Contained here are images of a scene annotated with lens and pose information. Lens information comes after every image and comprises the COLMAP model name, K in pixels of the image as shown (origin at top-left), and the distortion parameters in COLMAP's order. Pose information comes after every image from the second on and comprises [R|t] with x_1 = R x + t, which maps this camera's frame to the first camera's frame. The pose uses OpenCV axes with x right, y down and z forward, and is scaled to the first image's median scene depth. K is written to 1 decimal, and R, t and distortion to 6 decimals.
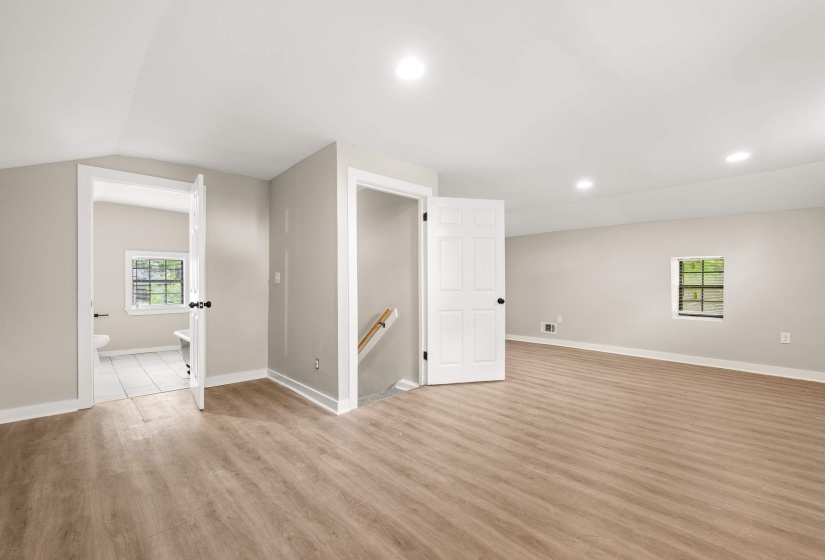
lens RADIAL K [[355.0, 0, 406.9], [0, 355.0, 280.7], [0, 0, 1]] dist [-0.002898, -0.000670]
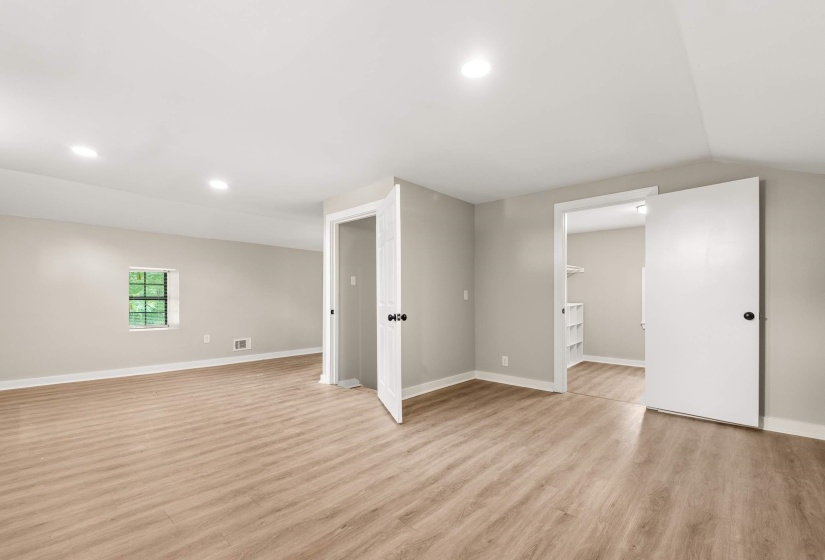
lens RADIAL K [[355.0, 0, 404.0], [0, 355.0, 297.3], [0, 0, 1]] dist [-0.002898, -0.000670]
pose [[0.060260, -0.002299, -0.998180, 1.253298], [0.005253, 0.999984, -0.001986, 0.018278], [0.998169, -0.005124, 0.060272, 1.186429]]
